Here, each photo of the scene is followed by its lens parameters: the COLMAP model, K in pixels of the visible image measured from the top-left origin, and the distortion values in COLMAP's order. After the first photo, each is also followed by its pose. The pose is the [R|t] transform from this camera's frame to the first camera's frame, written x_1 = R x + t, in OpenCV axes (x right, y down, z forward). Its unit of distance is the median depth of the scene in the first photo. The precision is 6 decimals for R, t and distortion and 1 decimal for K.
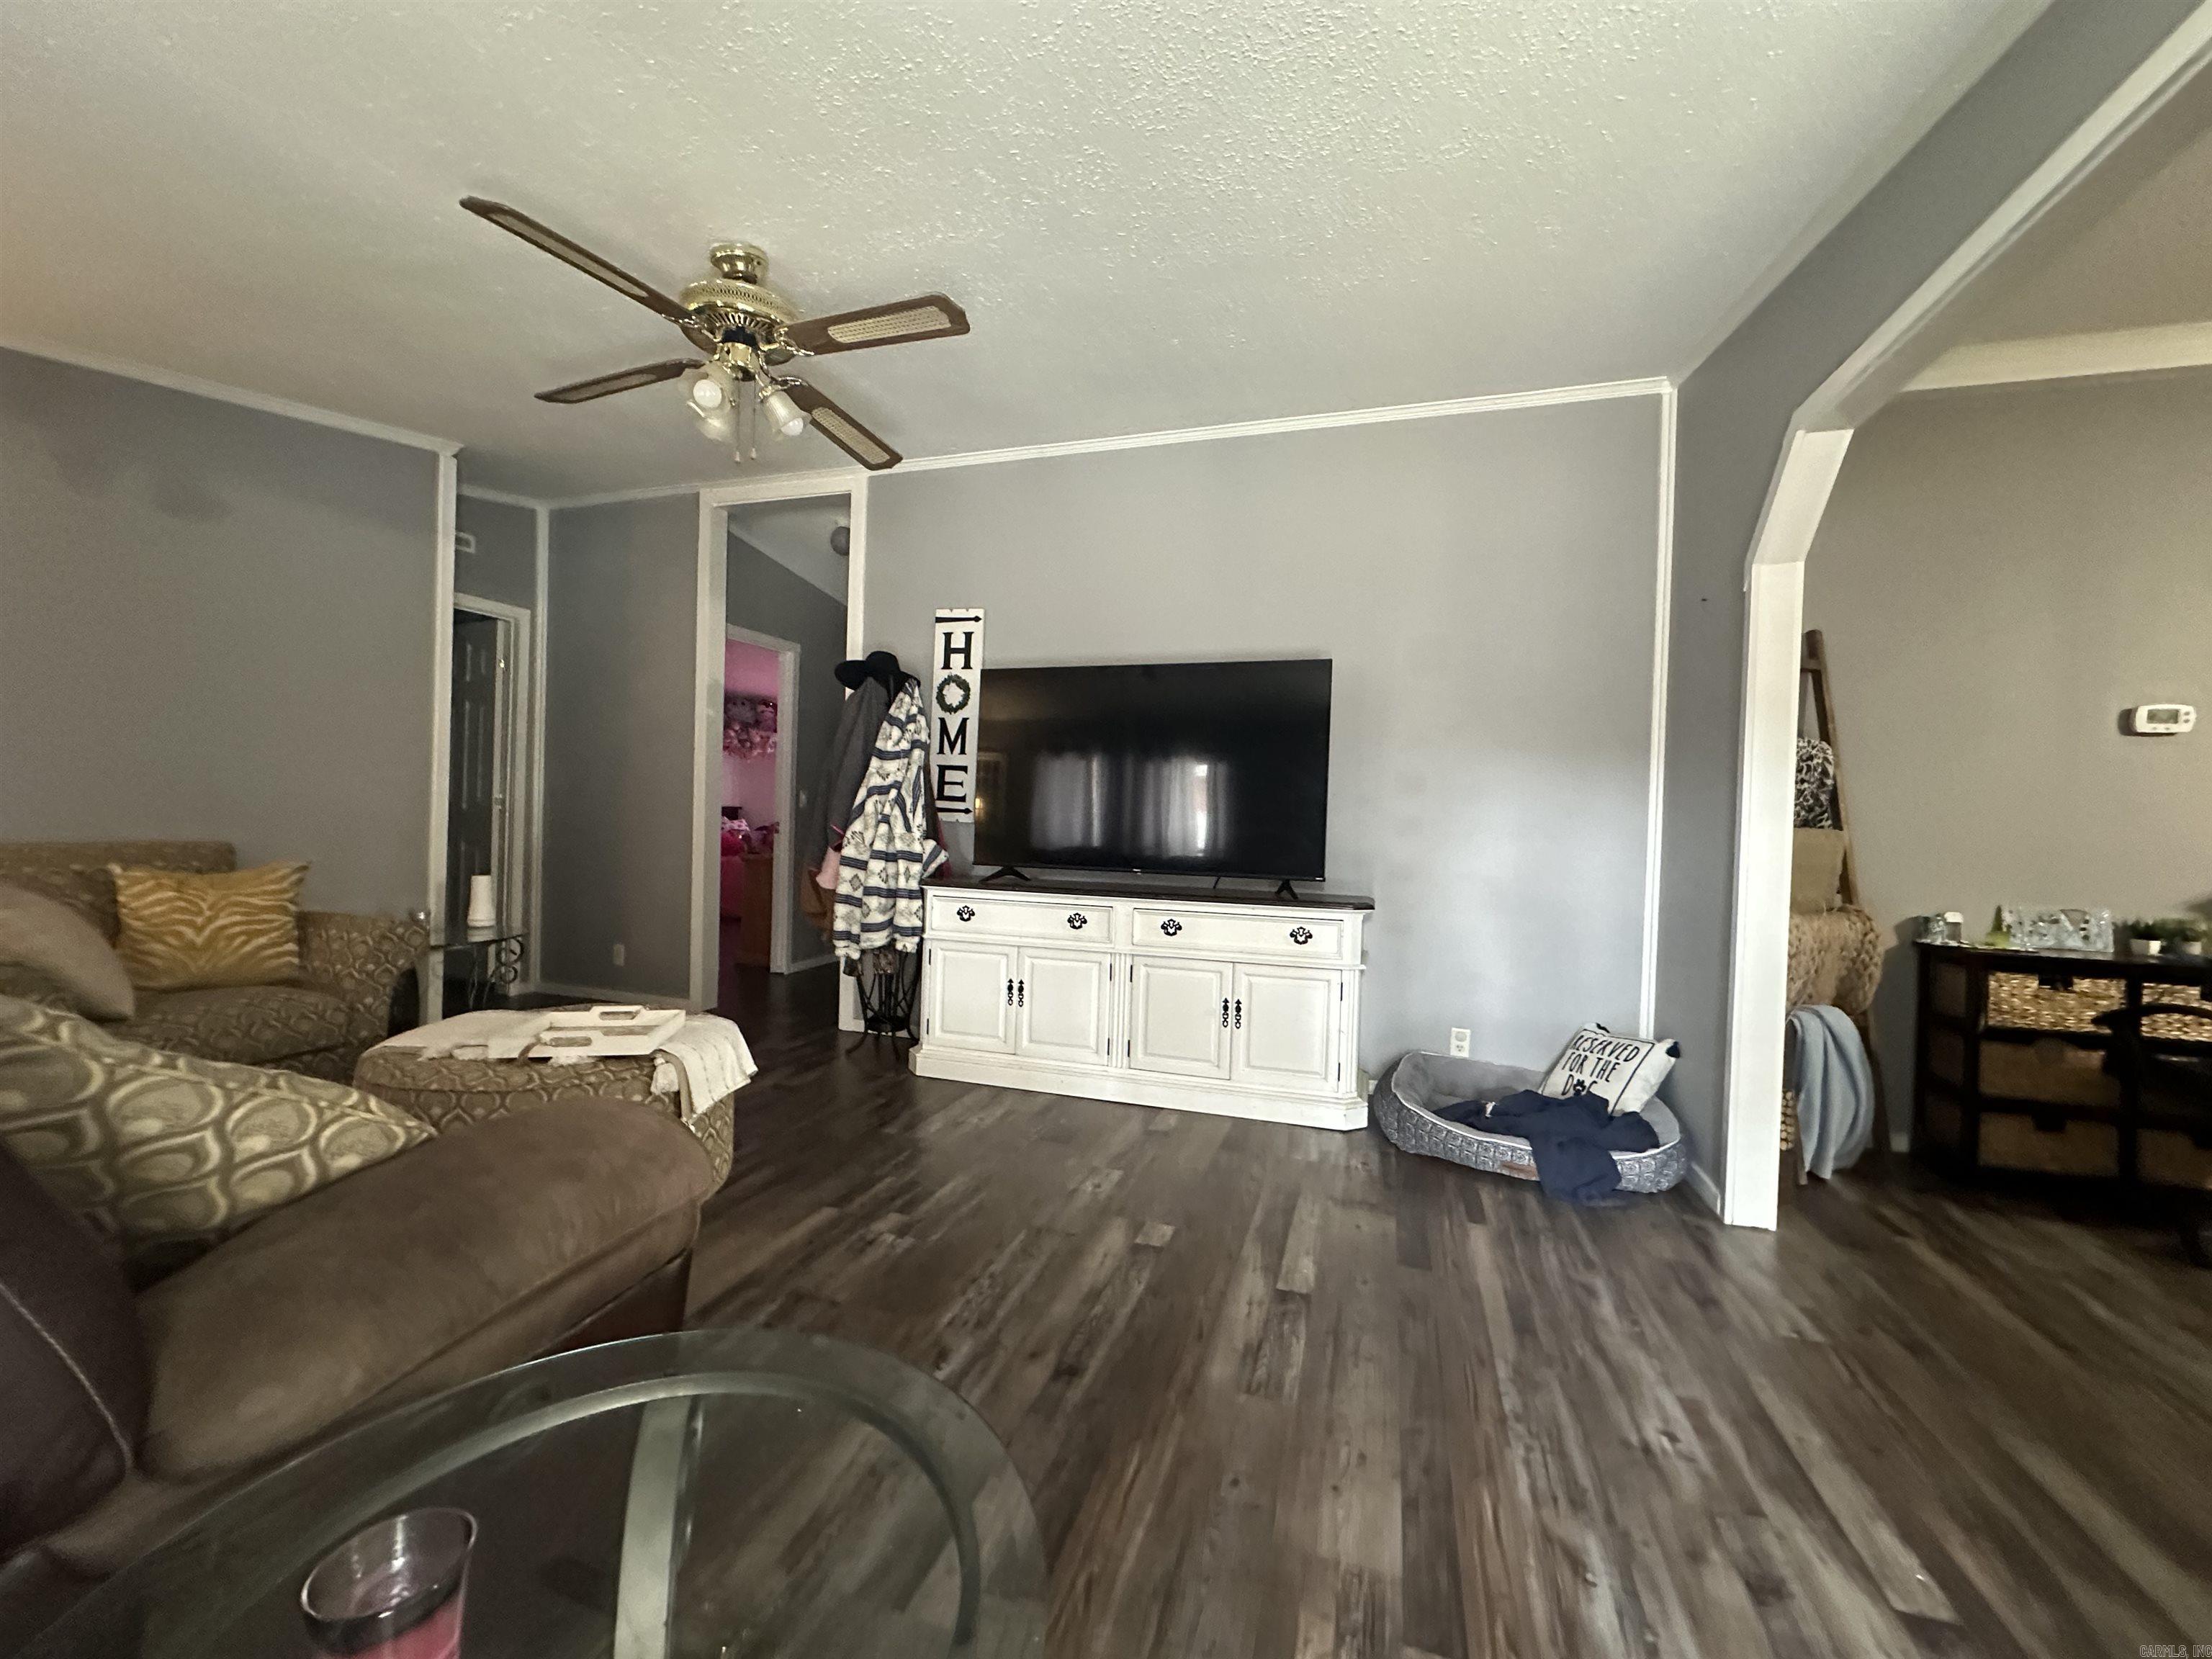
lens RADIAL K [[881.5, 0, 1107.1], [0, 881.5, 831.1], [0, 0, 1]] dist [-0.002987, 0.000677]
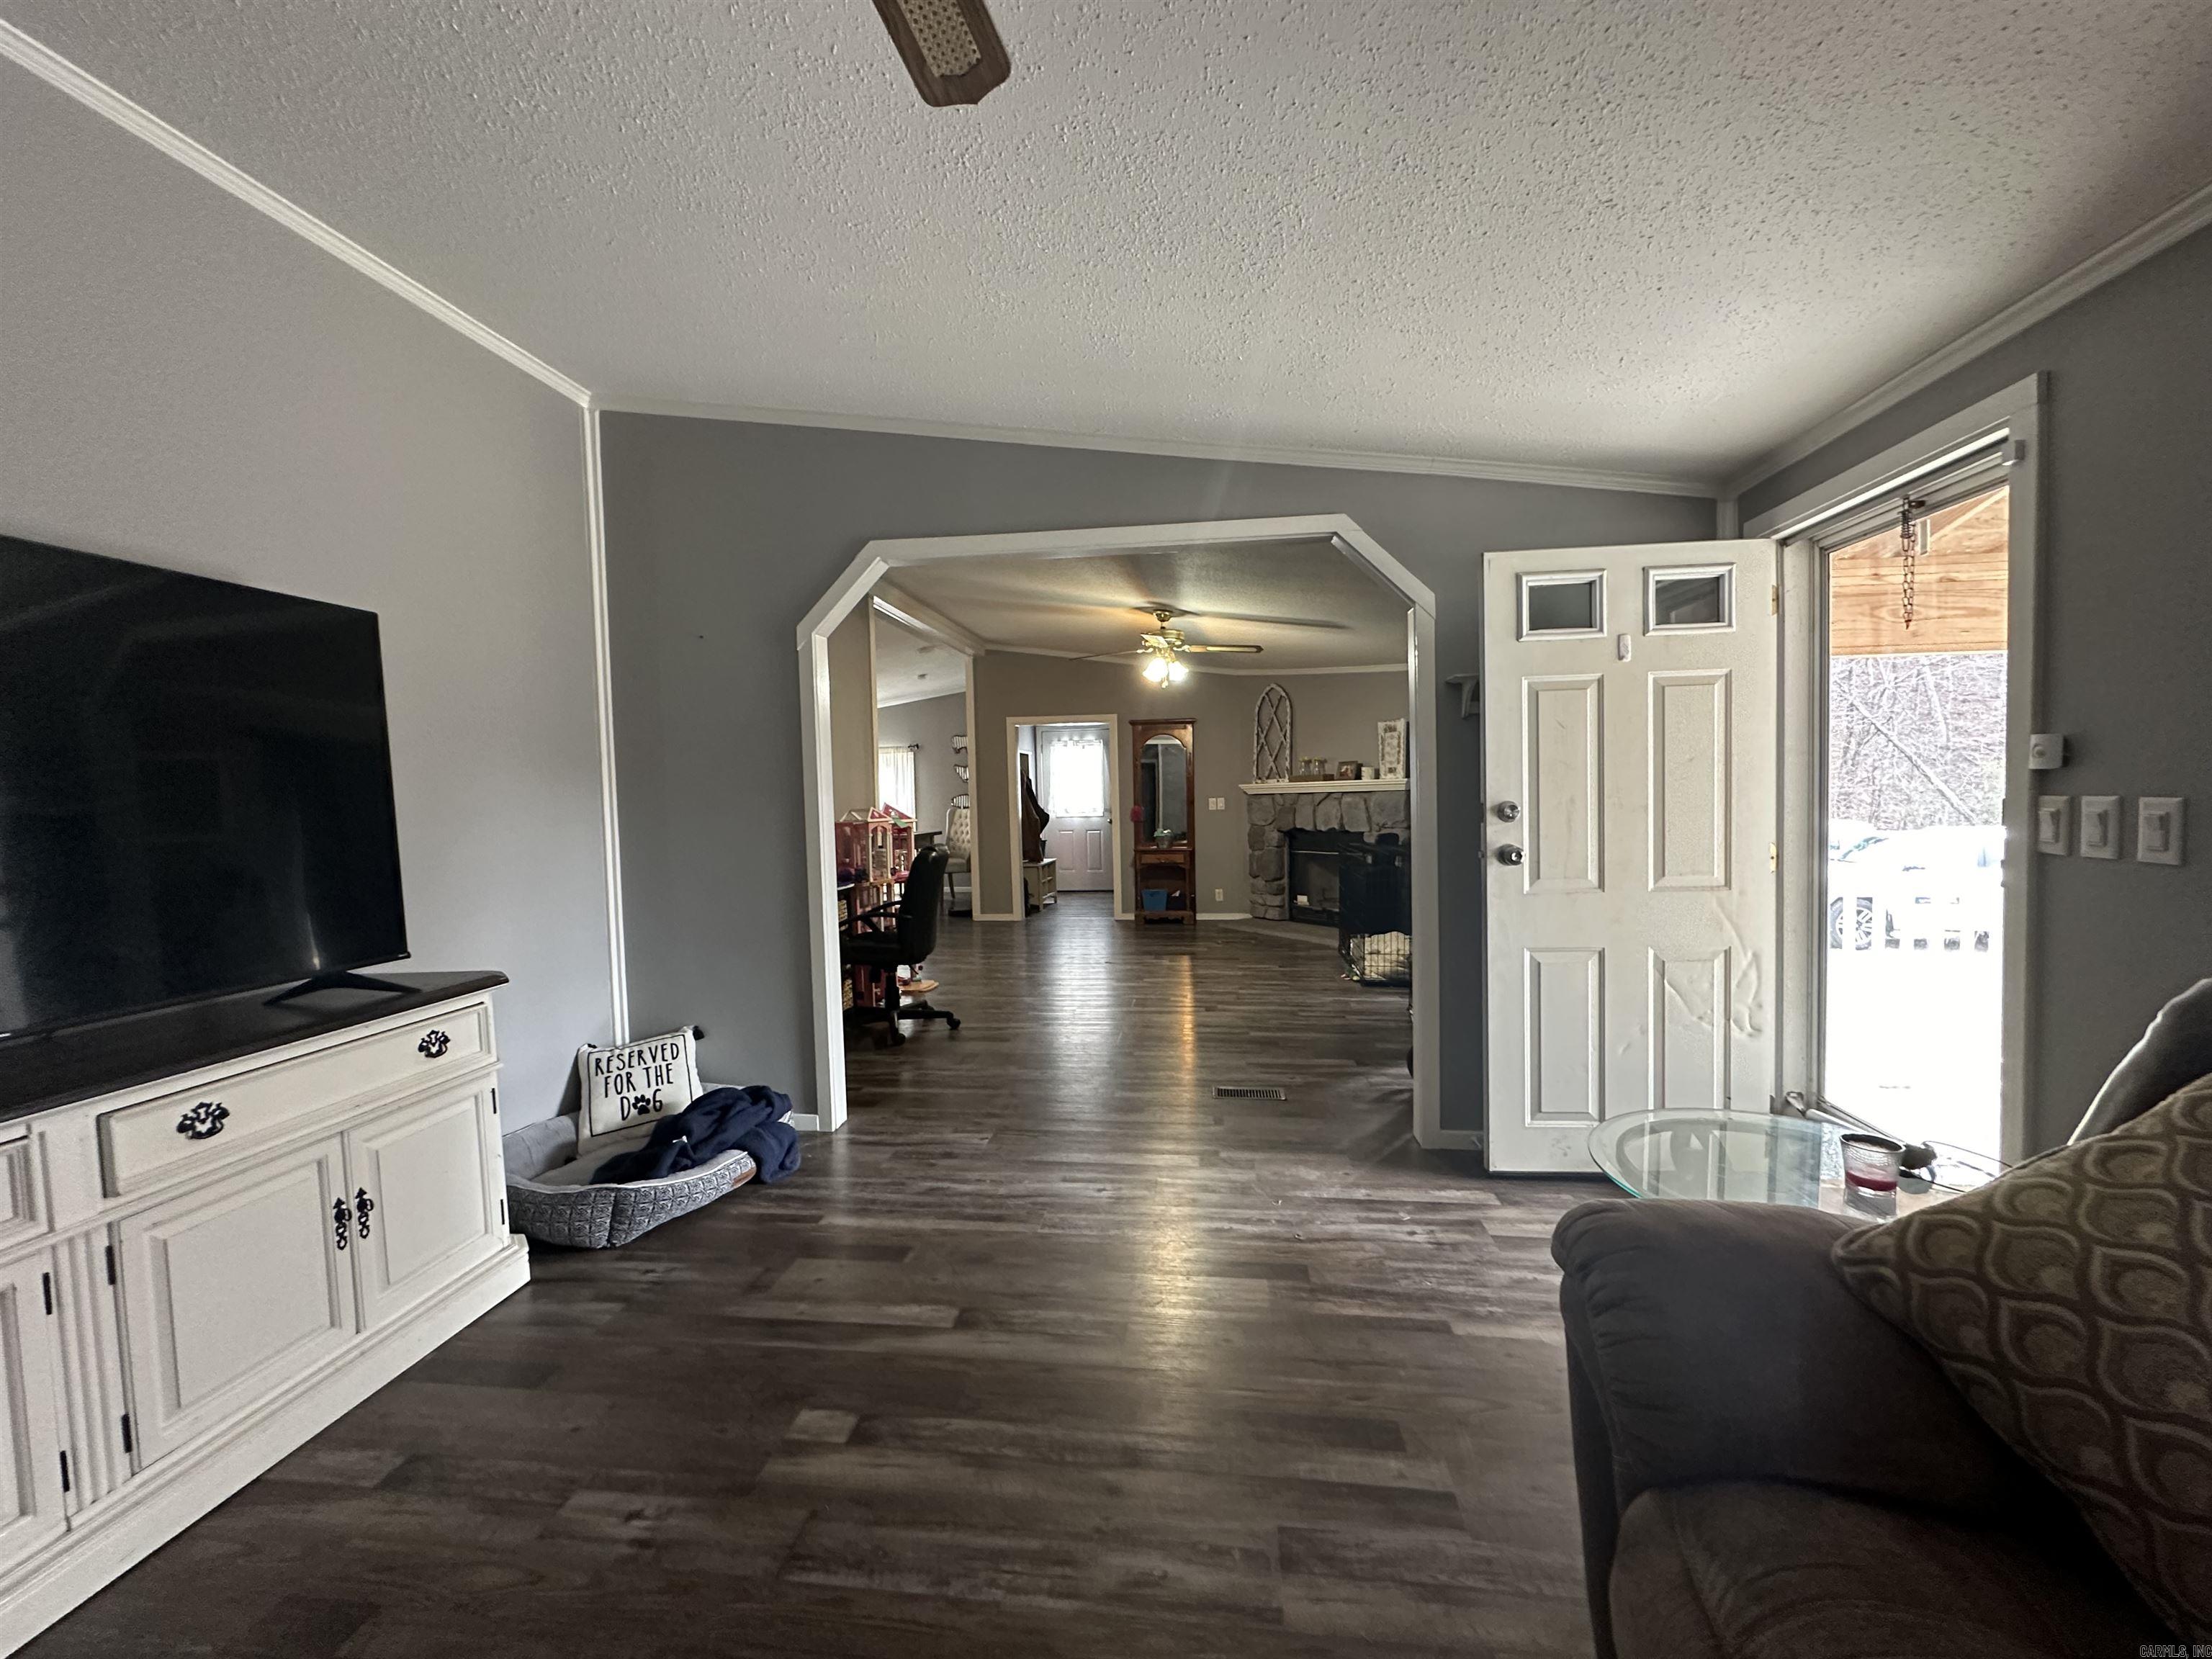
lens RADIAL K [[881.5, 0, 1100.4], [0, 881.5, 830.7], [0, 0, 1]] dist [-0.002987, 0.000677]
pose [[-0.177895, -0.066791, 0.981780, -0.485973], [0.034788, 0.996643, 0.074105, -0.068187], [-0.983434, 0.047337, -0.174975, 0.614407]]
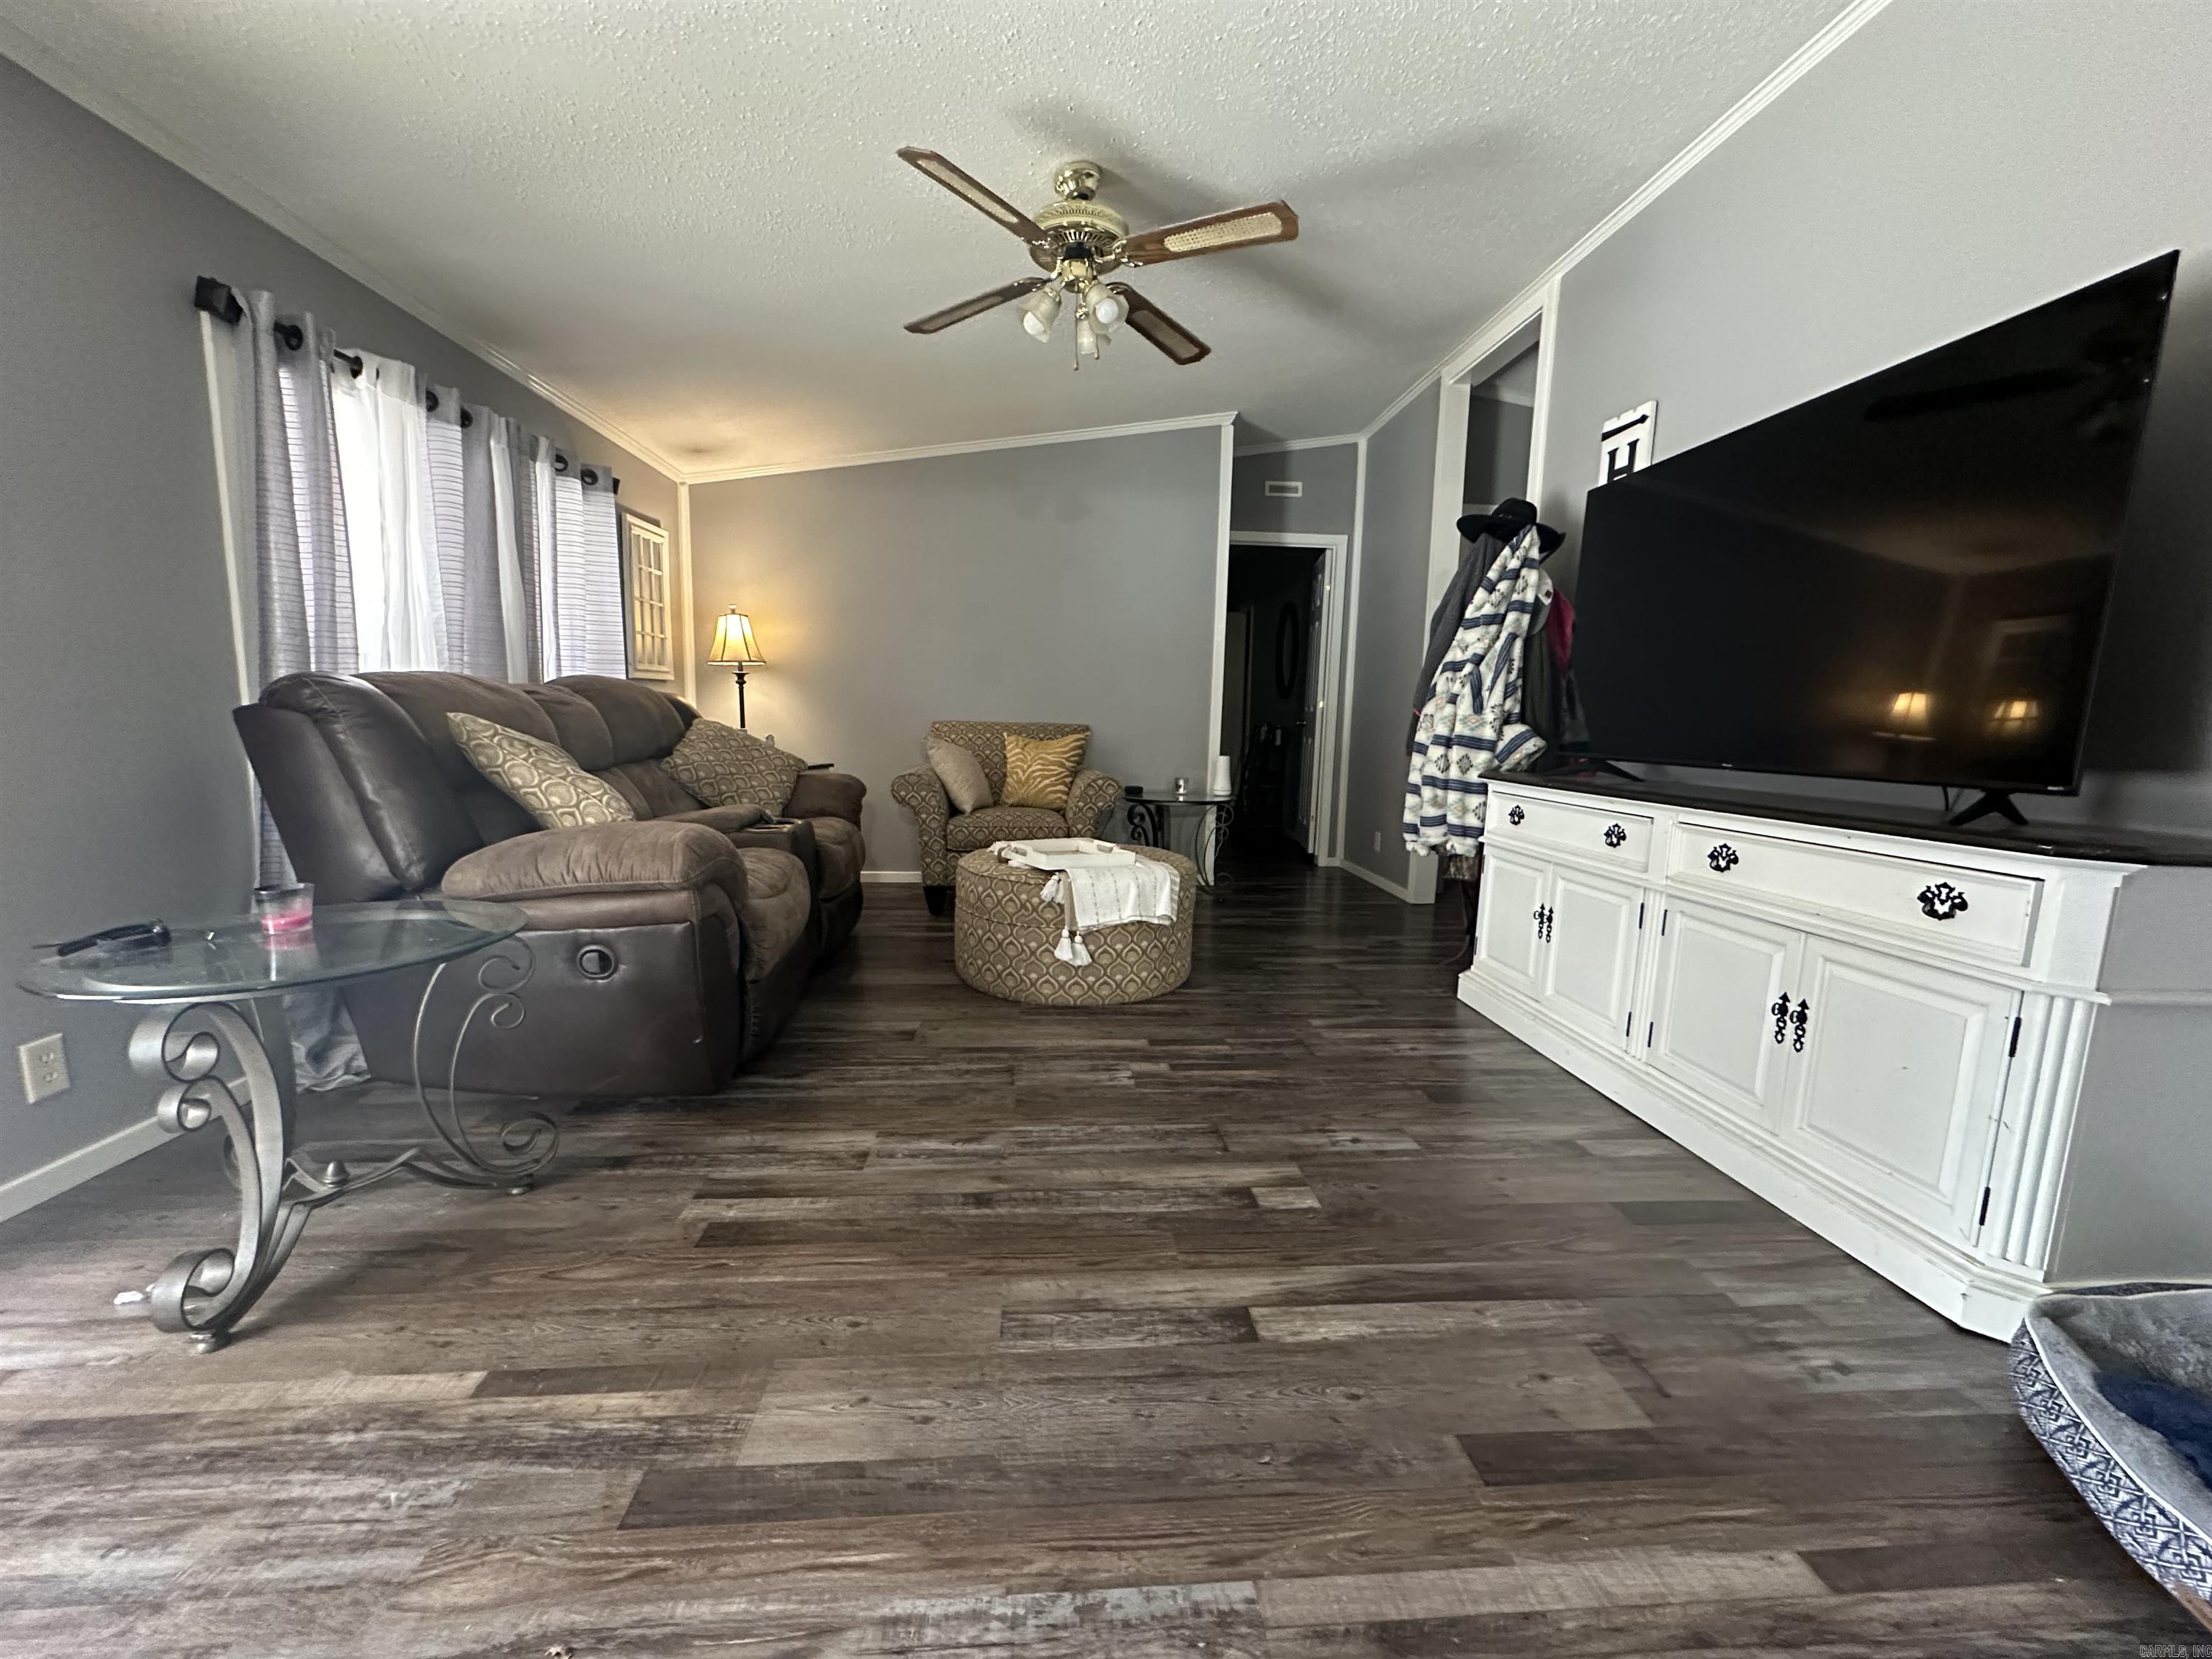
lens RADIAL K [[881.5, 0, 1101.8], [0, 881.5, 833.6], [0, 0, 1]] dist [-0.002987, 0.000677]
pose [[0.380339, 0.101379, -0.919274, 0.474243], [-0.027324, 0.994772, 0.098400, 0.046910], [0.924443, -0.012307, 0.381121, 0.392231]]
